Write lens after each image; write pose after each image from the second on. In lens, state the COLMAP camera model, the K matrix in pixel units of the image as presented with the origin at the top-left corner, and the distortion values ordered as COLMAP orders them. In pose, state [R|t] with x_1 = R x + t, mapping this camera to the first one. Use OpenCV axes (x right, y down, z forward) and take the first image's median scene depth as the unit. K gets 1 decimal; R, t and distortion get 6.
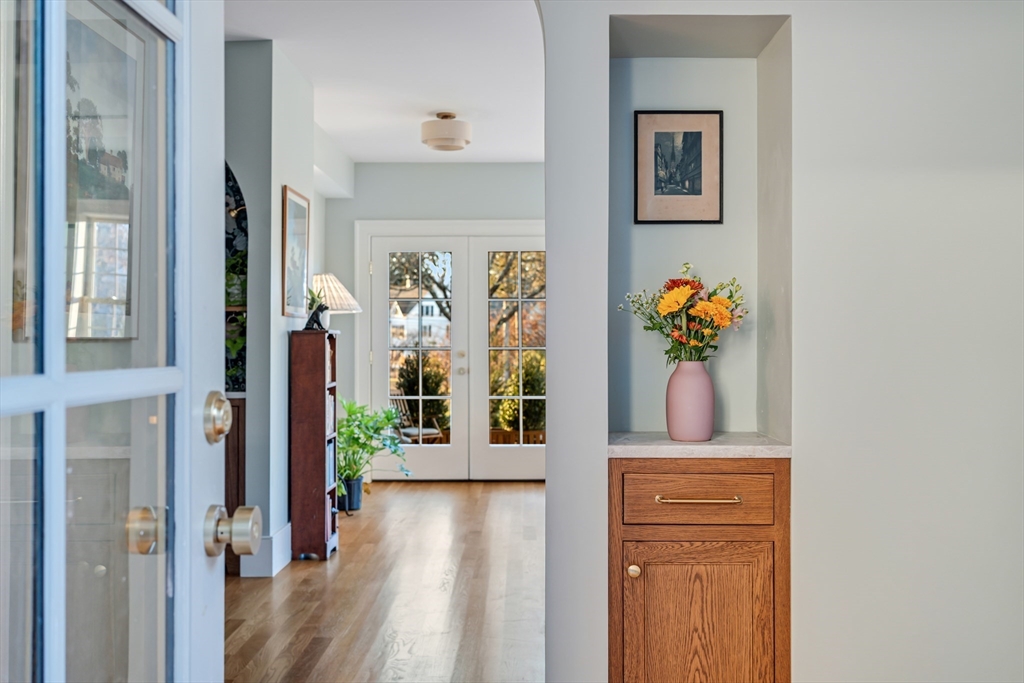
lens RADIAL K [[1049.8, 0, 519.6], [0, 1049.8, 346.3], [0, 0, 1]] dist [-0.003643, 0.008271]
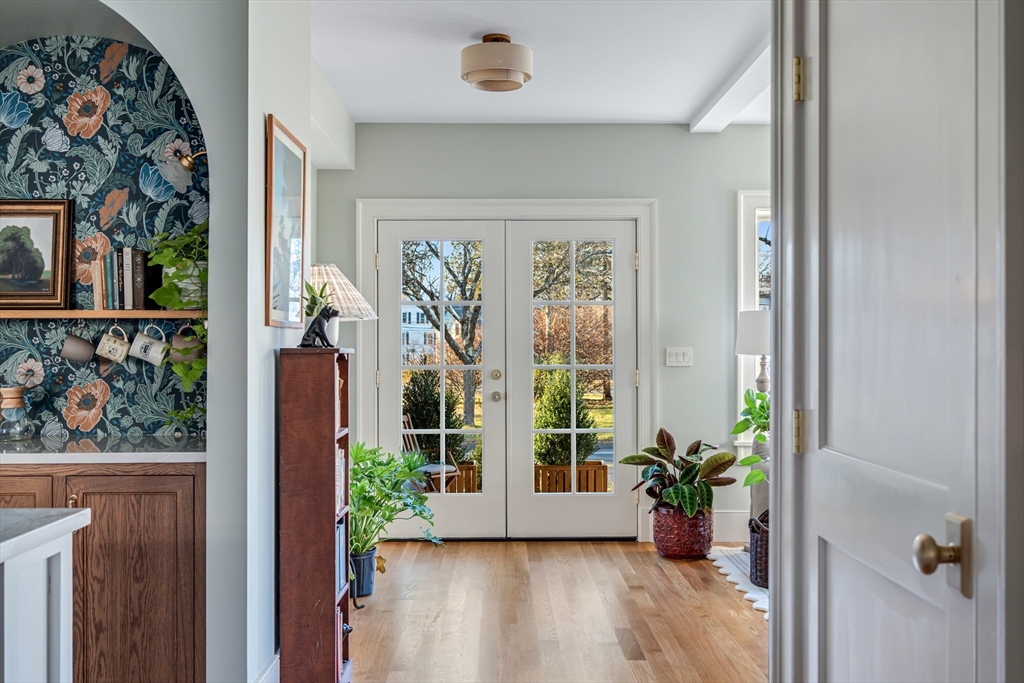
lens RADIAL K [[1049.8, 0, 519.6], [0, 1049.8, 346.3], [0, 0, 1]] dist [-0.003643, 0.008271]
pose [[0.999688, -0.003651, 0.024695, -0.076588], [0.003811, 0.999972, -0.006441, -0.010239], [-0.024671, 0.006533, 0.999674, 0.314921]]
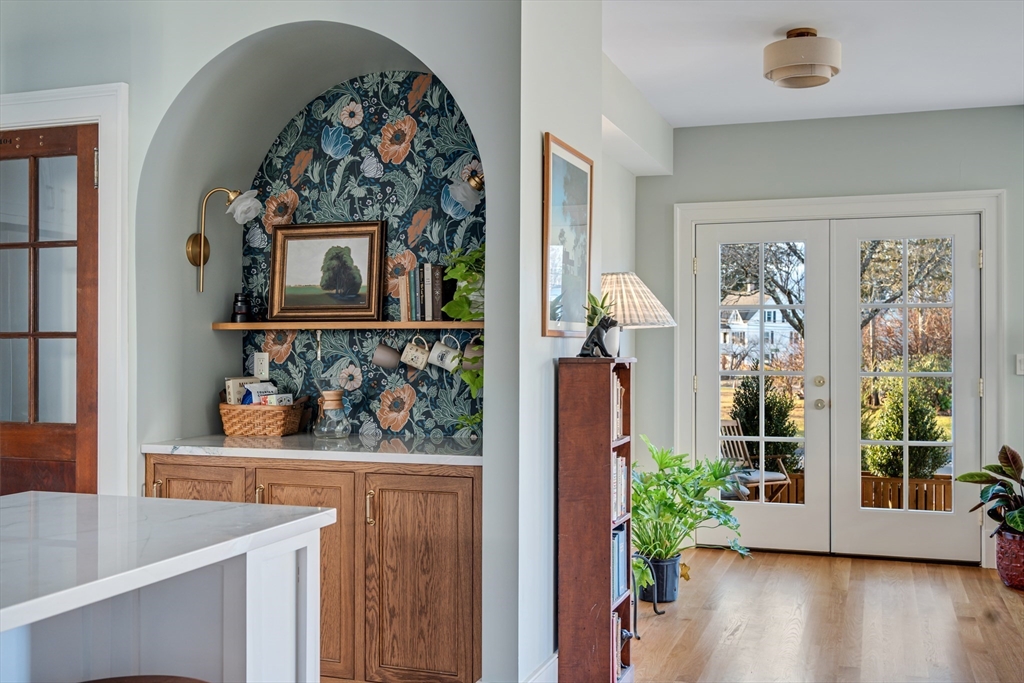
lens RADIAL K [[1046.5, 0, 512.8], [0, 1046.5, 346.5], [0, 0, 1]] dist [-0.002571, 0.008700]
pose [[0.946641, -0.000092, -0.322289, -0.030502], [-0.001738, 0.999984, -0.005391, -0.016057], [0.322284, 0.005663, 0.946626, 0.322922]]
